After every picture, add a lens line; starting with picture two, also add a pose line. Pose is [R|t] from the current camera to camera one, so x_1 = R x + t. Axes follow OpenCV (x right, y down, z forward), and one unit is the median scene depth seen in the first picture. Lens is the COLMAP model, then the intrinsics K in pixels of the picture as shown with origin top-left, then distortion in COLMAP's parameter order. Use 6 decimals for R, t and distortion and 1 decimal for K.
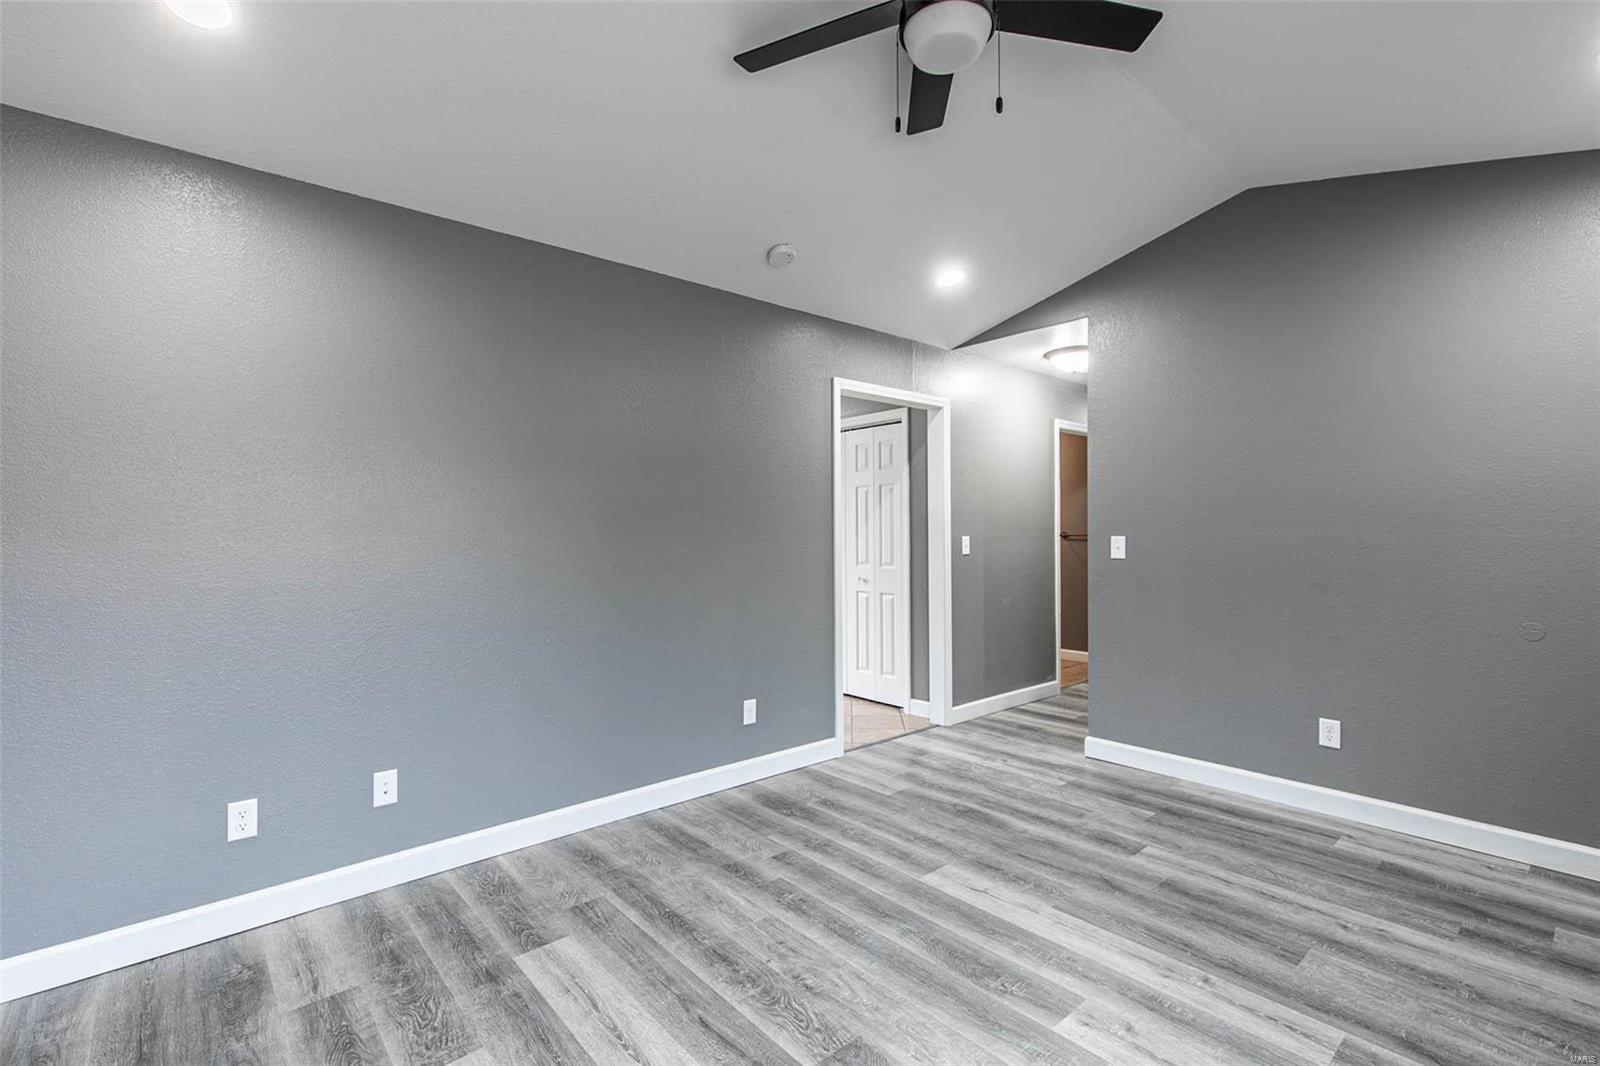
lens RADIAL K [[736.6, 0, 800.5], [0, 736.6, 541.8], [0, 0, 1]] dist [0.001930, 0.000012]
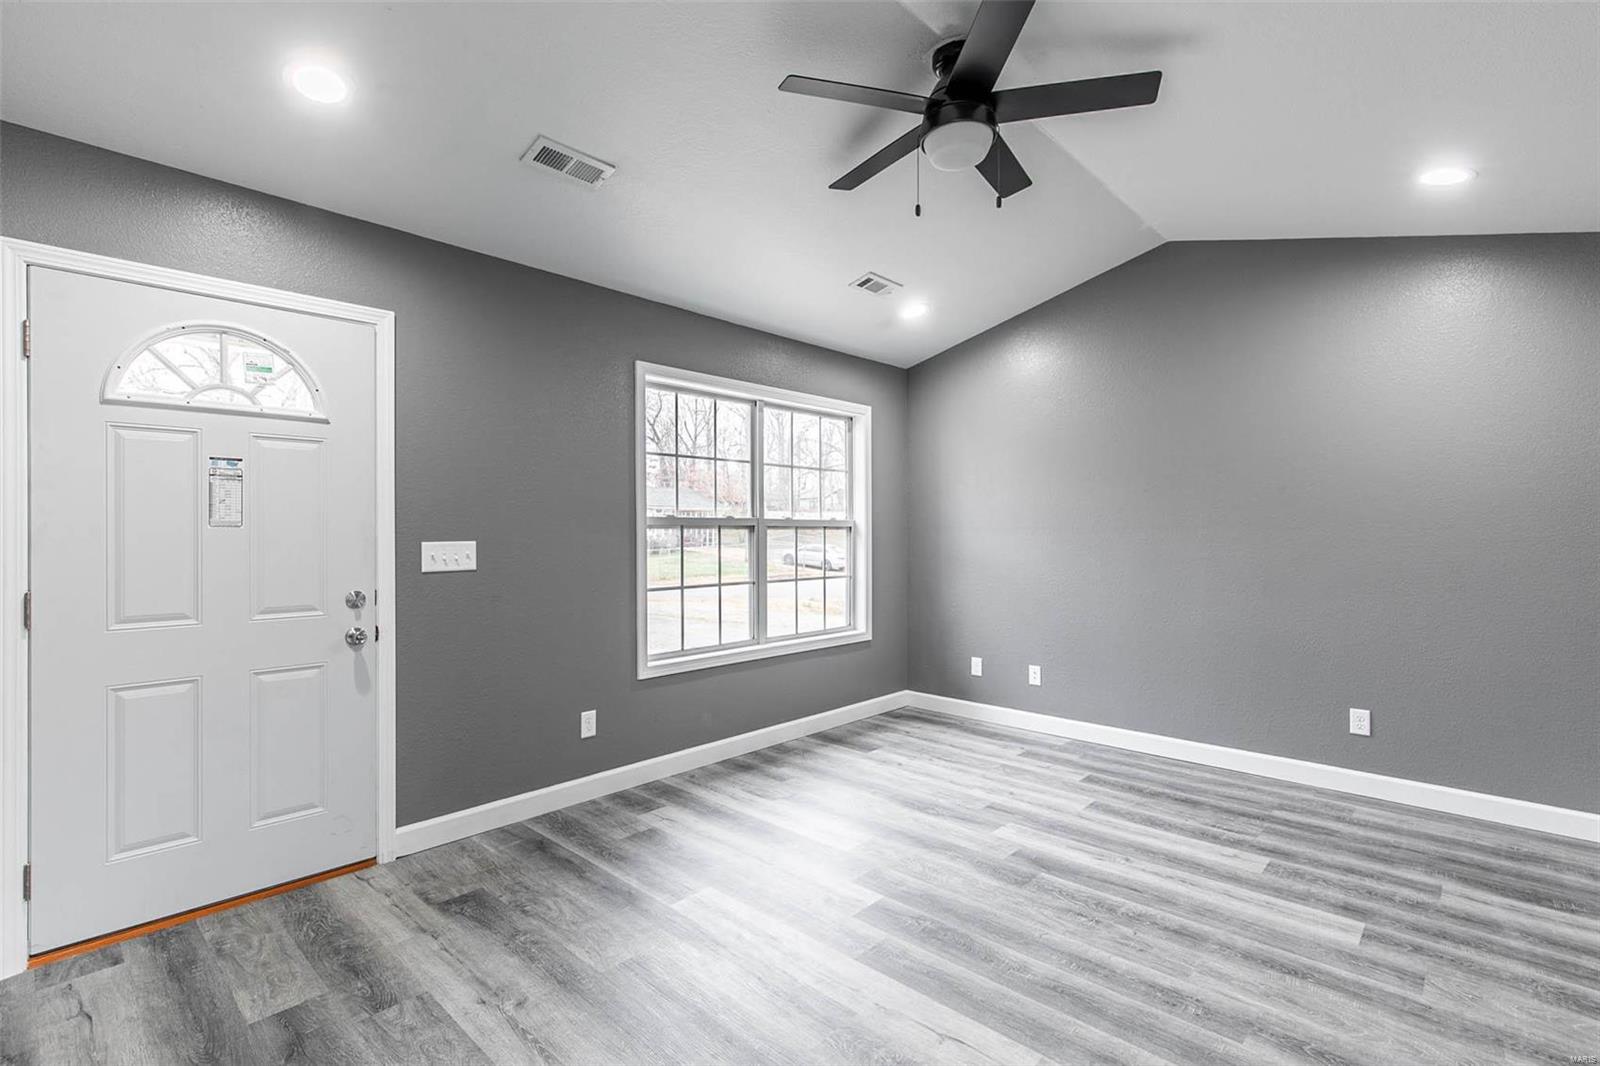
lens RADIAL K [[736.6, 0, 800.5], [0, 736.6, 541.8], [0, 0, 1]] dist [0.001930, 0.000012]
pose [[-0.995134, 0.008450, -0.098164, 0.529098], [0.005596, 0.999555, 0.029316, -0.028022], [0.098368, 0.028624, -0.994738, 1.966429]]
